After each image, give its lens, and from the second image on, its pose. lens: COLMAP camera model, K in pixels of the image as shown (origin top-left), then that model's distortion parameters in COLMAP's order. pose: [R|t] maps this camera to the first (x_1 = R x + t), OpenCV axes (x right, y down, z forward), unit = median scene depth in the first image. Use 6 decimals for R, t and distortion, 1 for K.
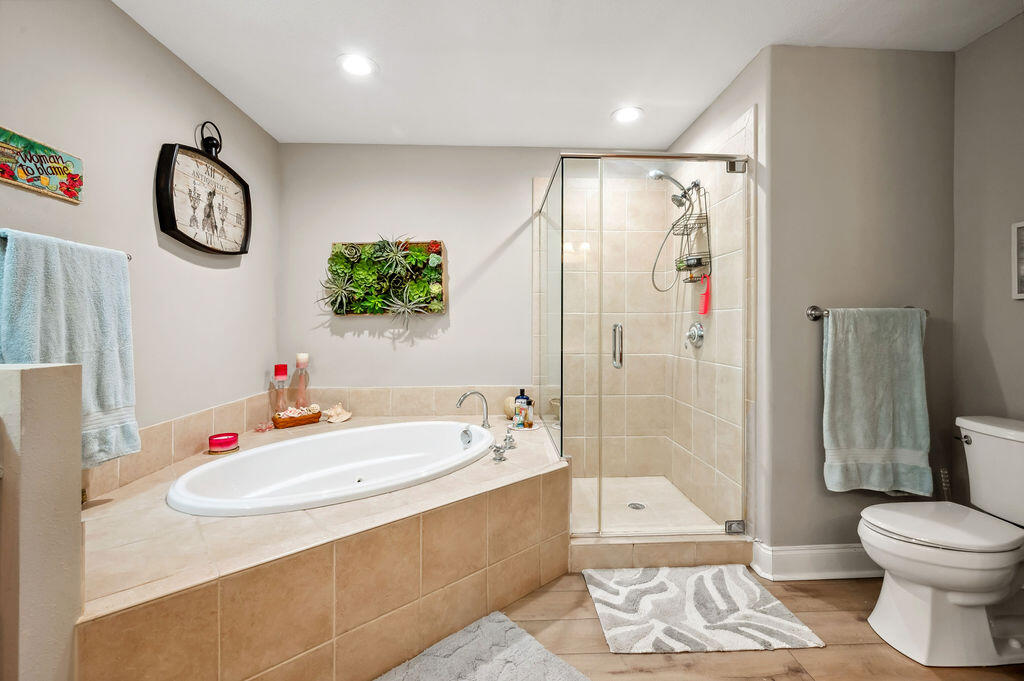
lens RADIAL K [[449.8, 0, 513.6], [0, 449.8, 328.0], [0, 0, 1]] dist [-0.000544, 0.000880]
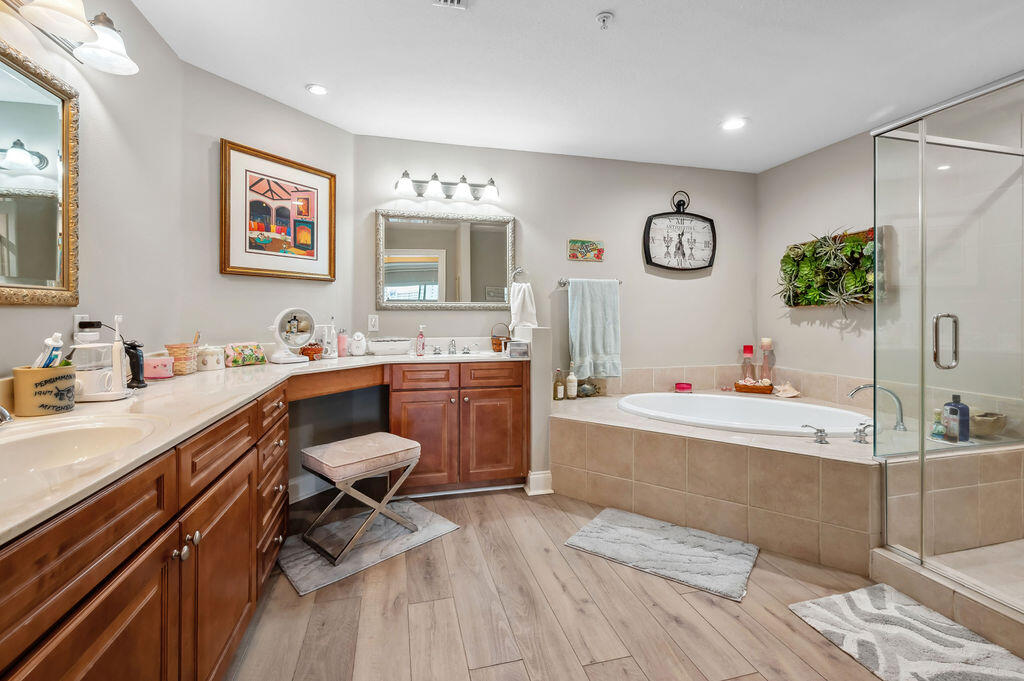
lens RADIAL K [[449.8, 0, 513.0], [0, 449.8, 312.5], [0, 0, 1]] dist [-0.000544, 0.000880]
pose [[0.216062, -0.004698, -0.976368, 0.770712], [-0.009083, 0.999935, -0.006821, 0.000450], [0.976337, 0.010342, 0.216006, 0.053388]]
